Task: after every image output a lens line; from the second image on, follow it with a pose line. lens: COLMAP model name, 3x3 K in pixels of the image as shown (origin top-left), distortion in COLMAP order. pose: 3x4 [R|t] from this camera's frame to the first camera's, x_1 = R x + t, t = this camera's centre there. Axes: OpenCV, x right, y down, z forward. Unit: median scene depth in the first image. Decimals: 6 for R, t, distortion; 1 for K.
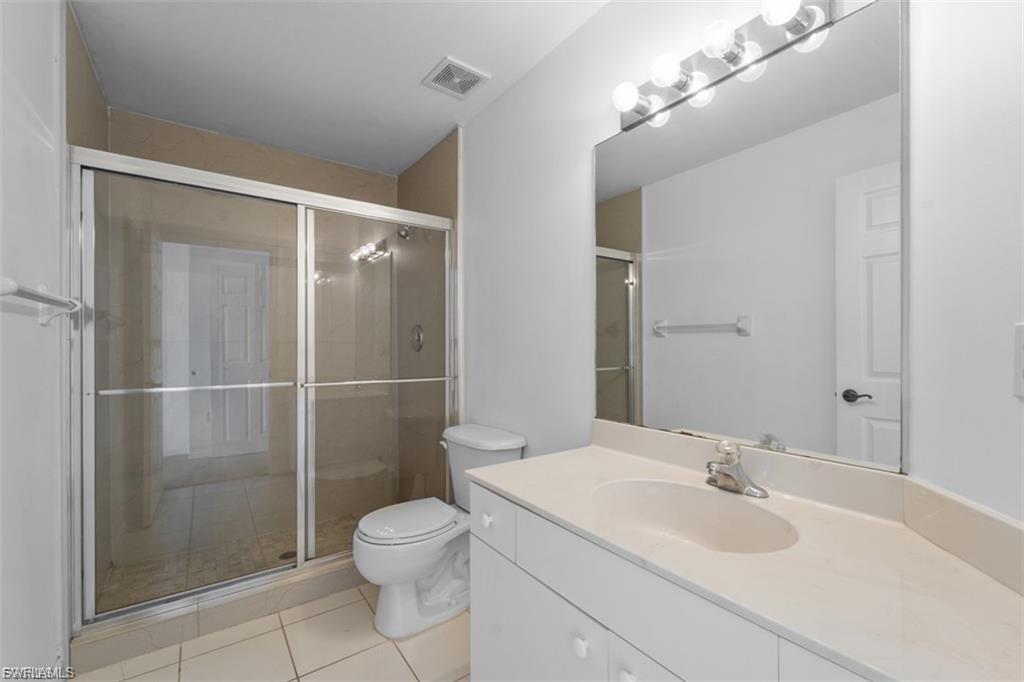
lens RADIAL K [[433.2, 0, 513.6], [0, 433.2, 338.2], [0, 0, 1]] dist [-0.000140, 0.000179]
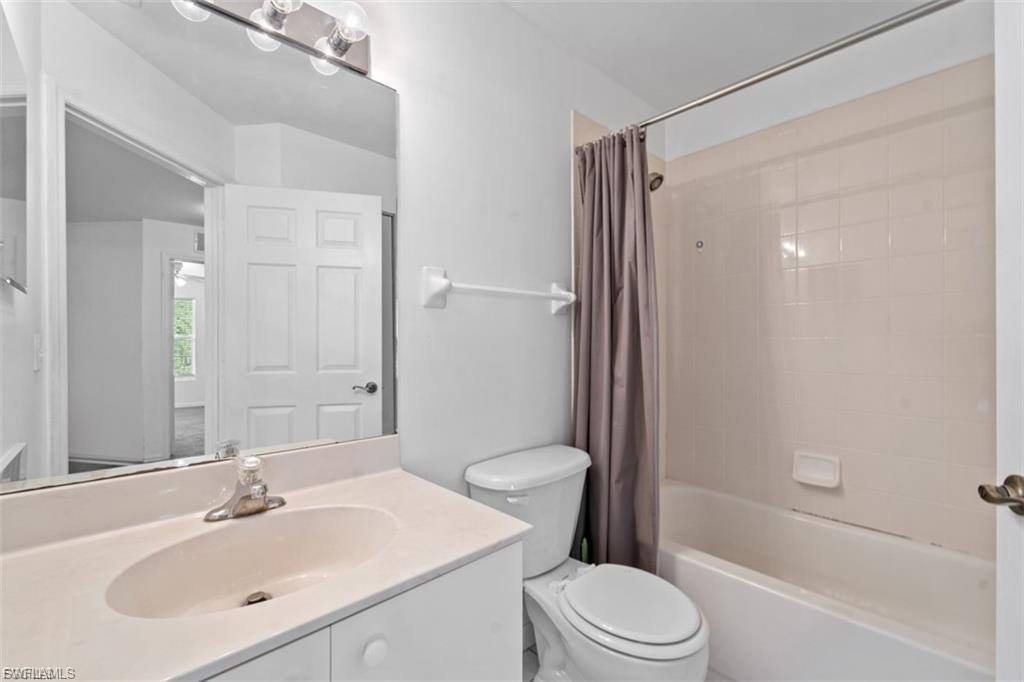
lens RADIAL K [[428.9, 0, 512.0], [0, 428.9, 341.0], [0, 0, 1]] dist [0.000282, -0.000279]
pose [[-0.118918, 0.000754, 0.992904, -0.414570], [-0.004425, 0.999989, -0.001290, 0.010049], [-0.992894, -0.004547, -0.118914, 0.610252]]
